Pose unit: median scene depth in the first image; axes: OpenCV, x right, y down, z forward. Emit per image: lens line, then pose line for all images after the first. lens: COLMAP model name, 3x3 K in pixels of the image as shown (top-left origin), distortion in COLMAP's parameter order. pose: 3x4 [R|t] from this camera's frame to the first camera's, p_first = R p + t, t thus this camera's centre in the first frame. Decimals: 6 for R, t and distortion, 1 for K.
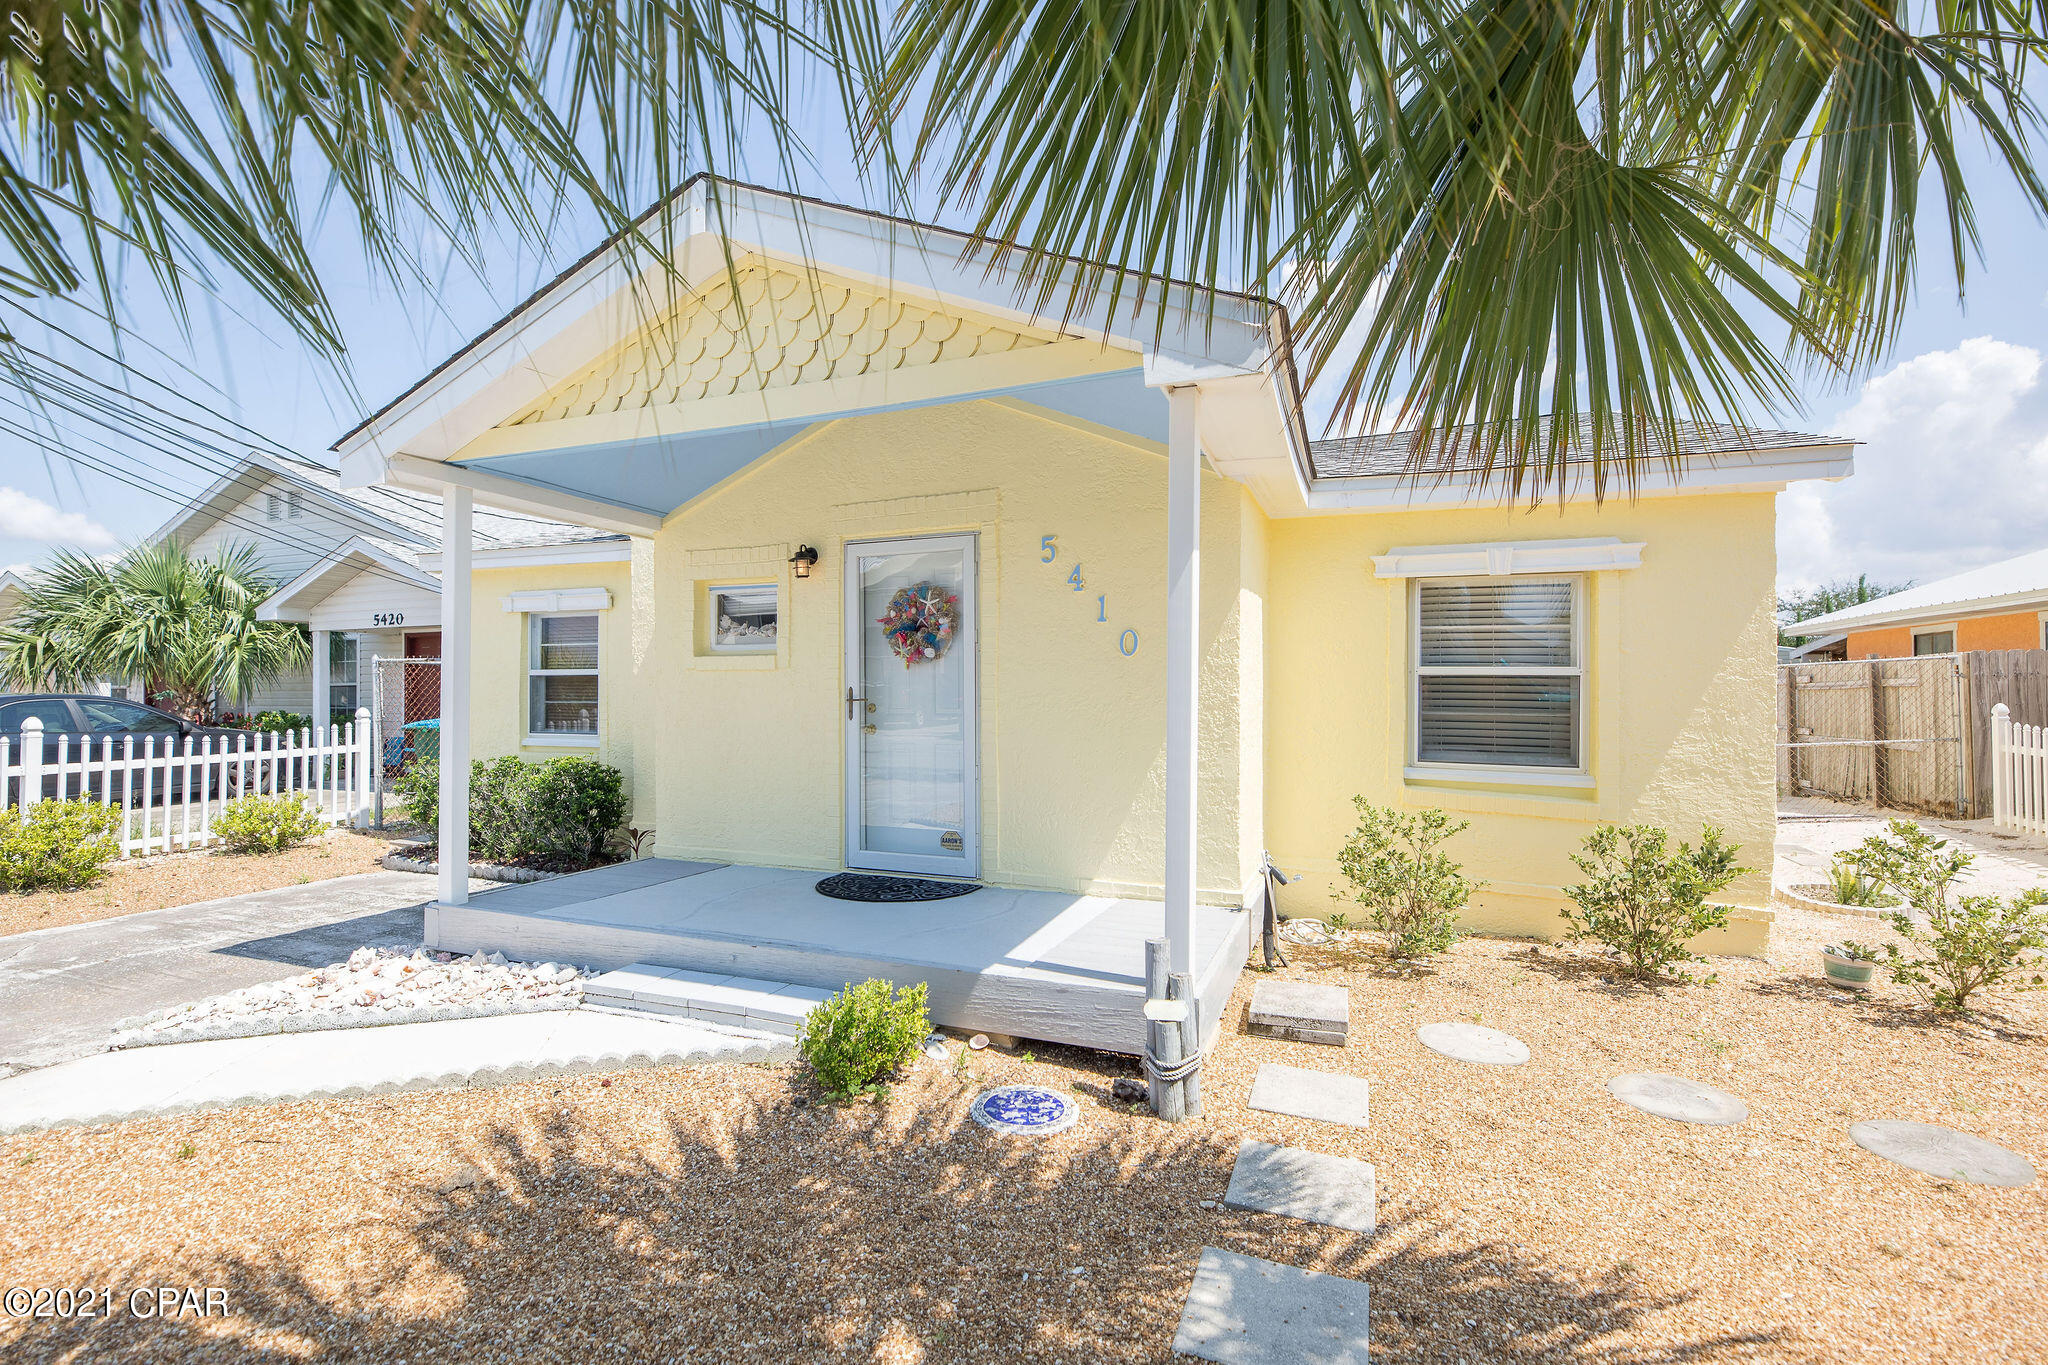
lens RADIAL K [[833.3, 0, 1019.8], [0, 833.3, 664.9], [0, 0, 1]] dist [-0.002917, -0.001738]
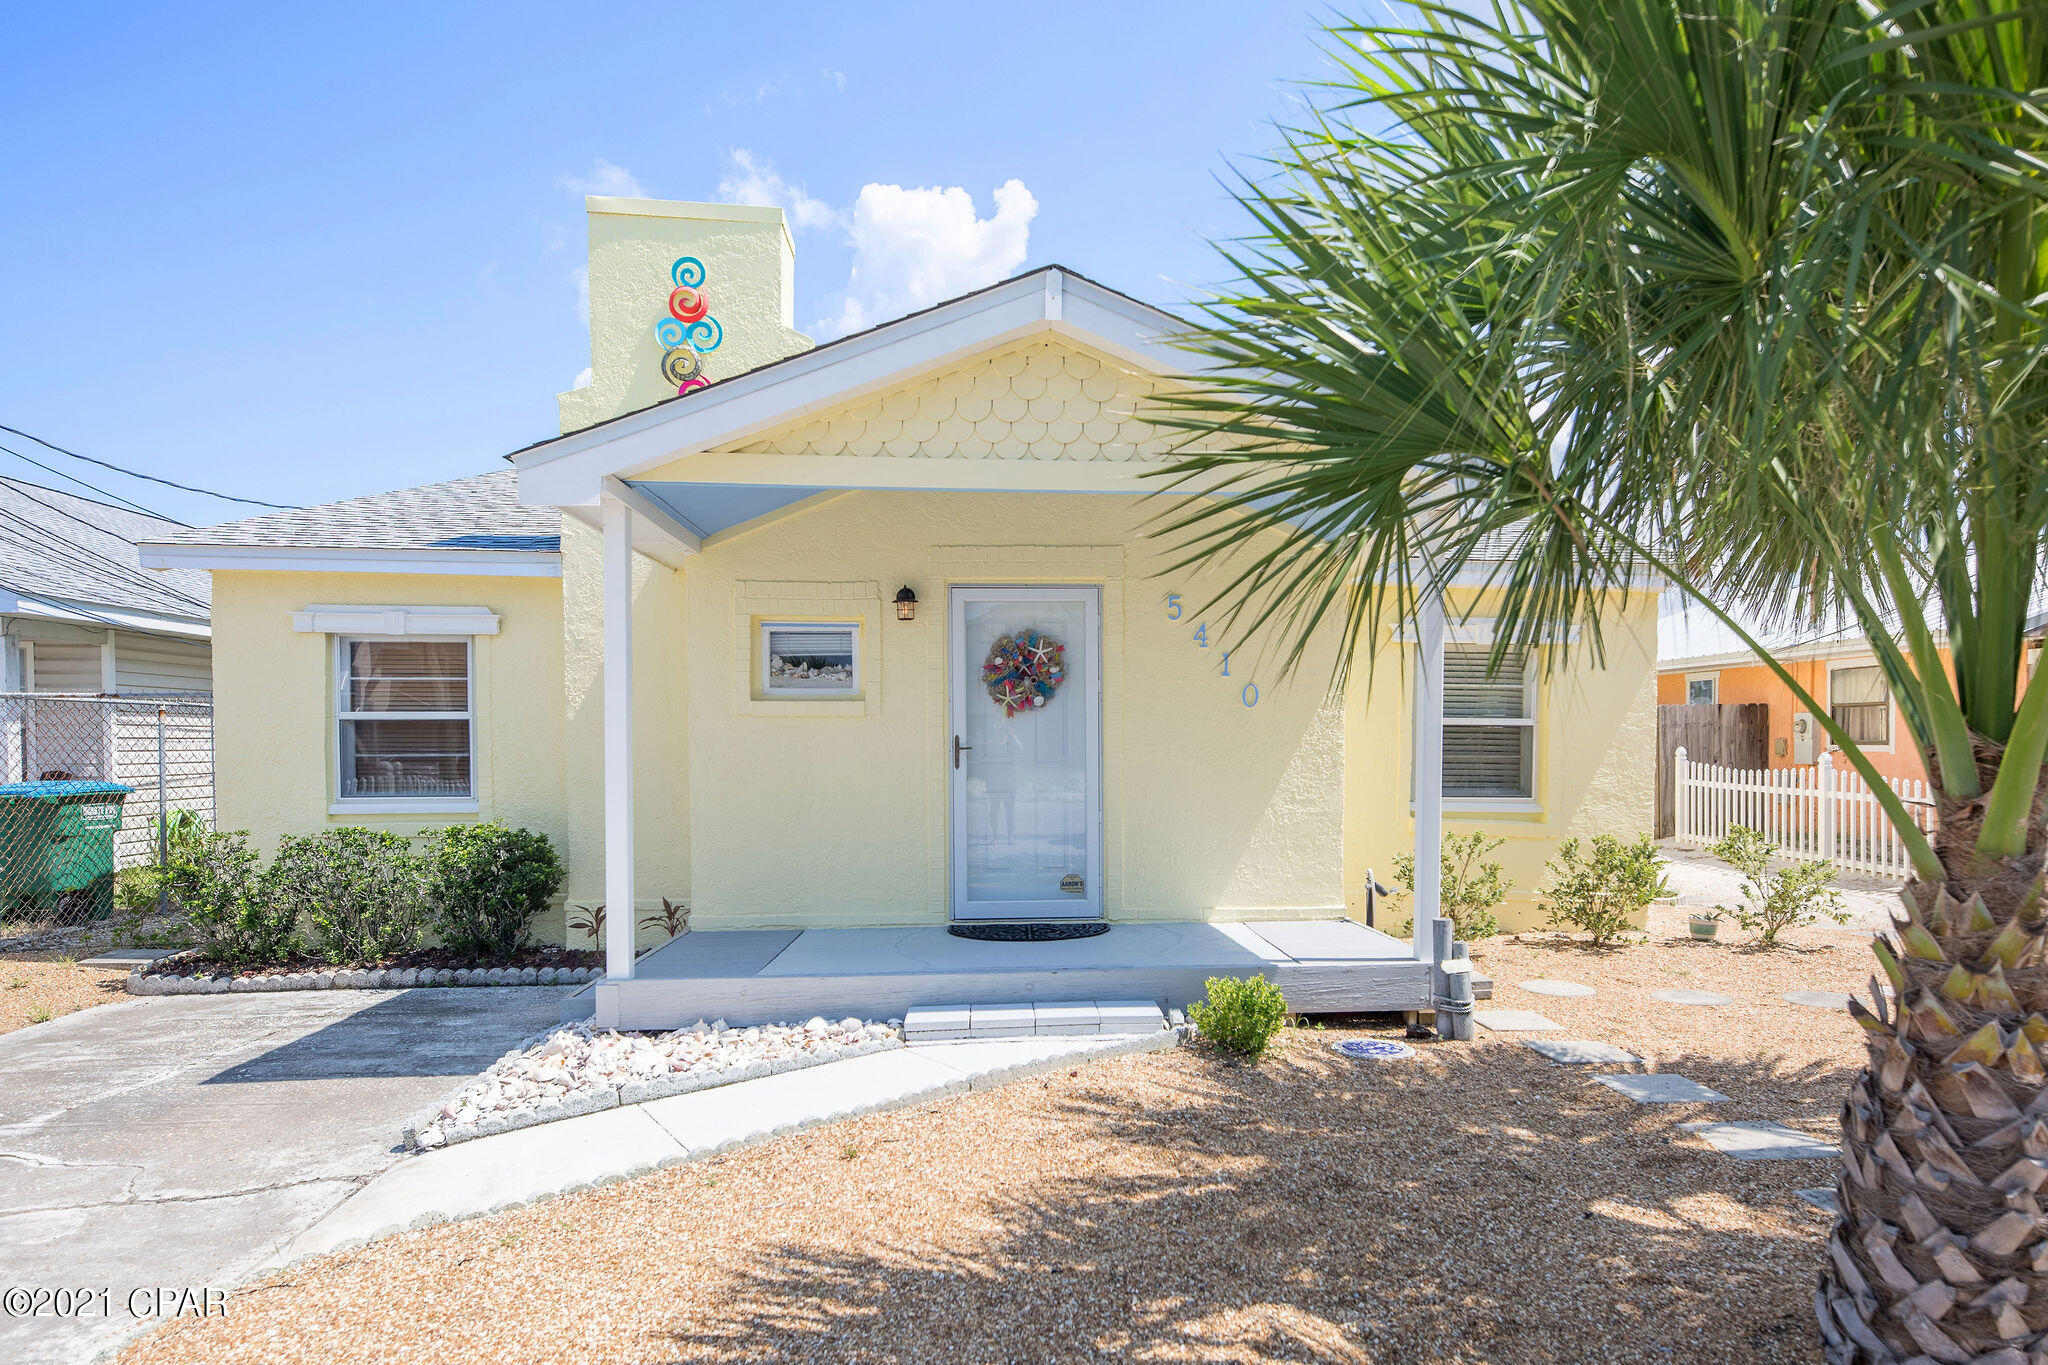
lens RADIAL K [[1066.4, 0, 1055.6], [0, 1066.4, 729.1], [0, 0, 1]] dist [-0.004166, -0.000313]
pose [[0.915768, 0.001131, 0.401705, -0.677141], [-0.010464, 0.999724, 0.021039, -0.008841], [-0.401570, -0.023470, 0.915527, -0.211914]]
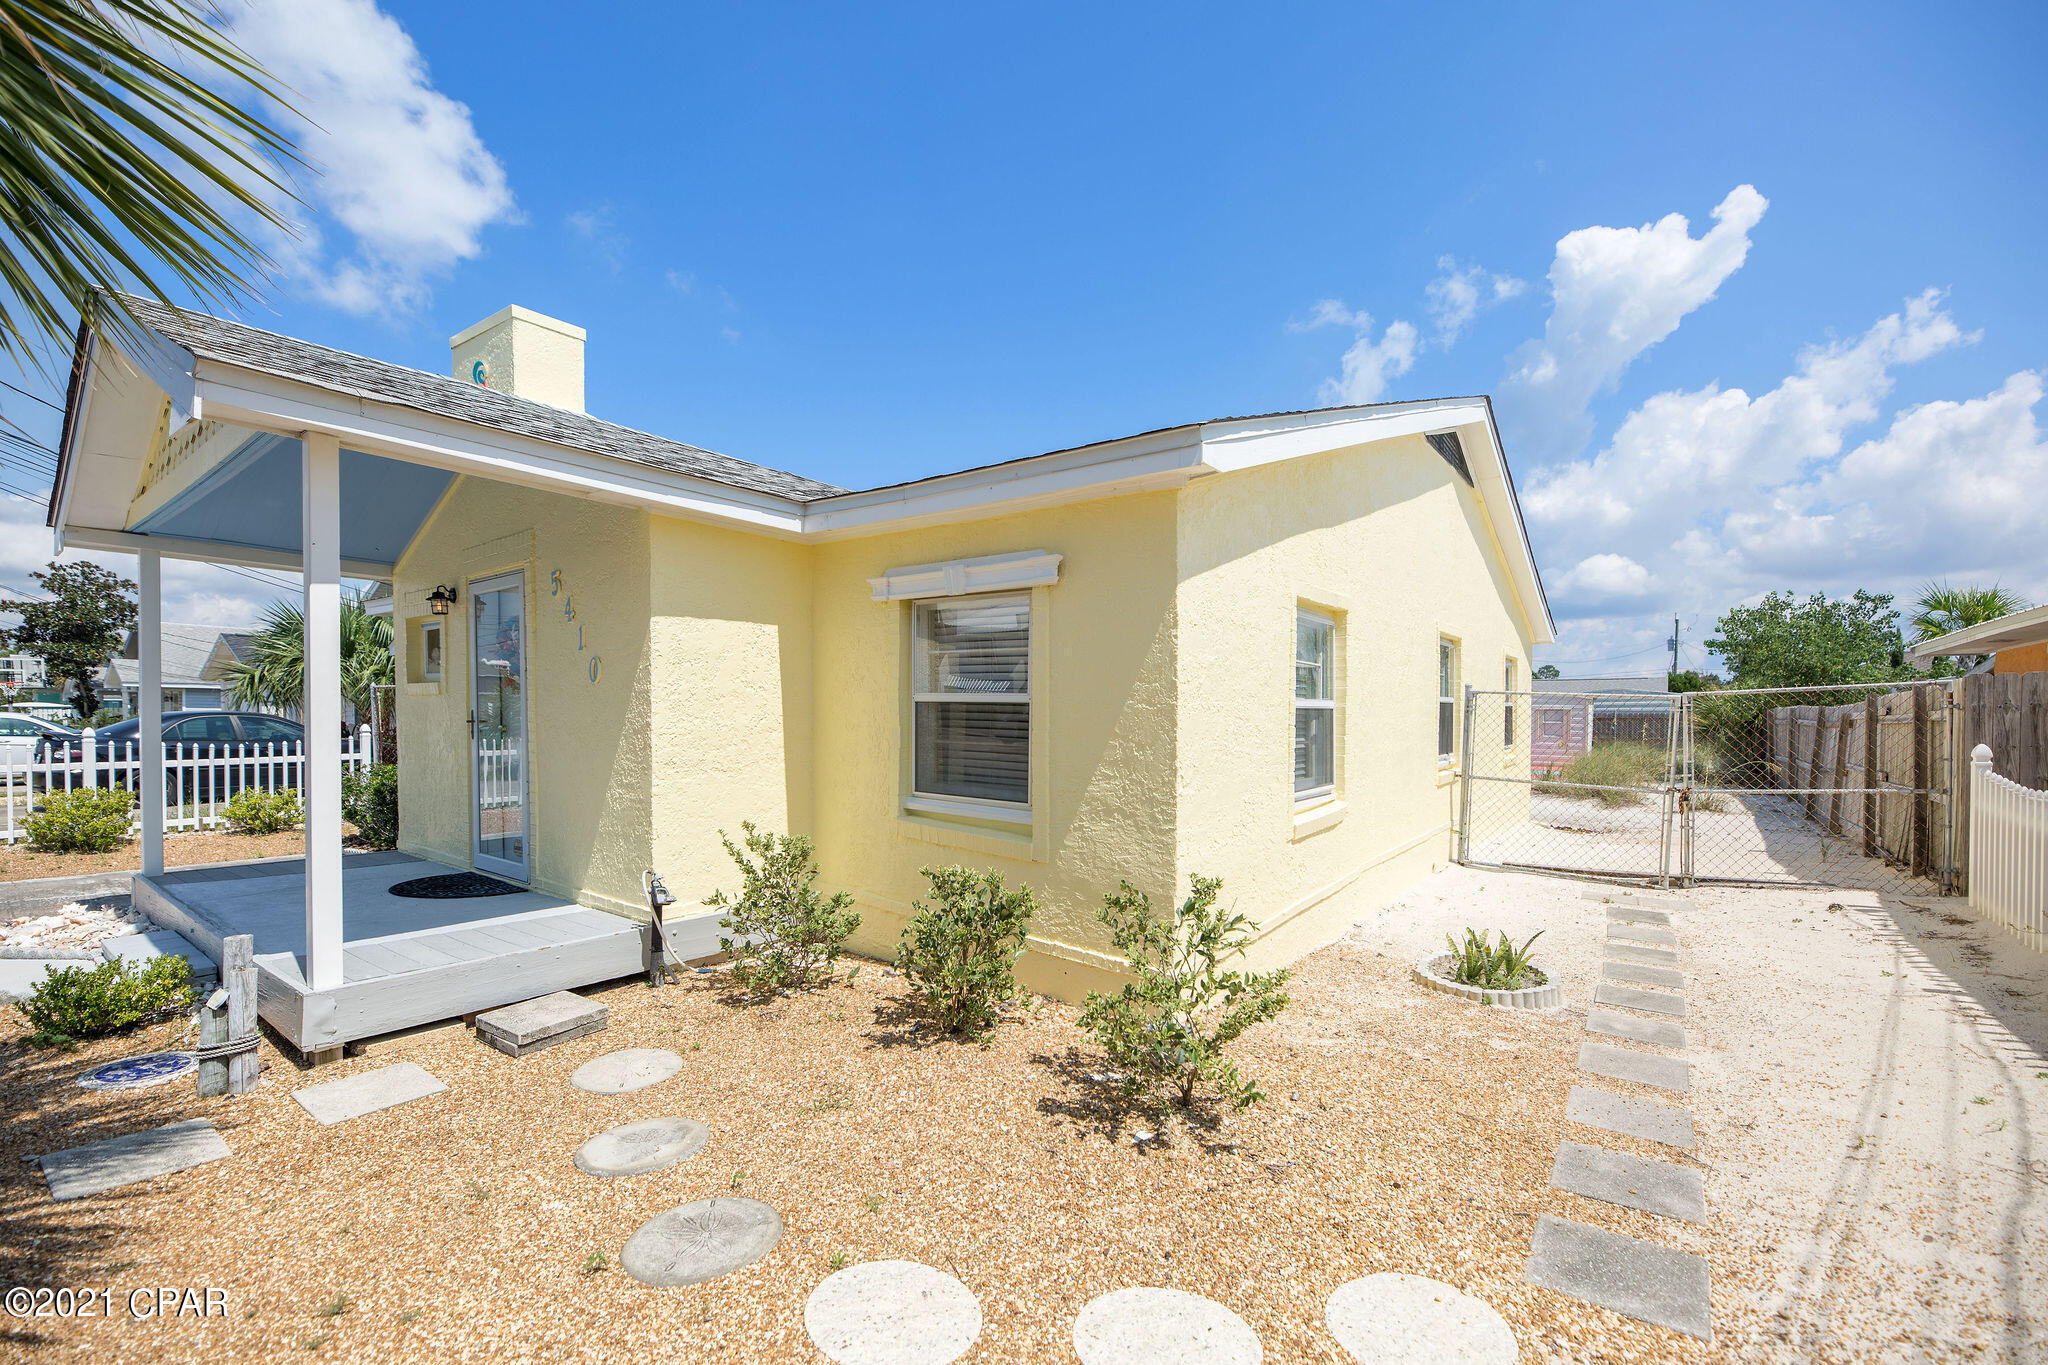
lens RADIAL K [[802.8, 0, 1037.4], [0, 802.8, 711.9], [0, 0, 1]] dist [-0.006972, -0.000795]
pose [[0.968668, 0.007719, -0.248241, 0.919168], [-0.001196, 0.999650, 0.026415, -0.000551], [0.248358, -0.025290, 0.968338, 0.148333]]
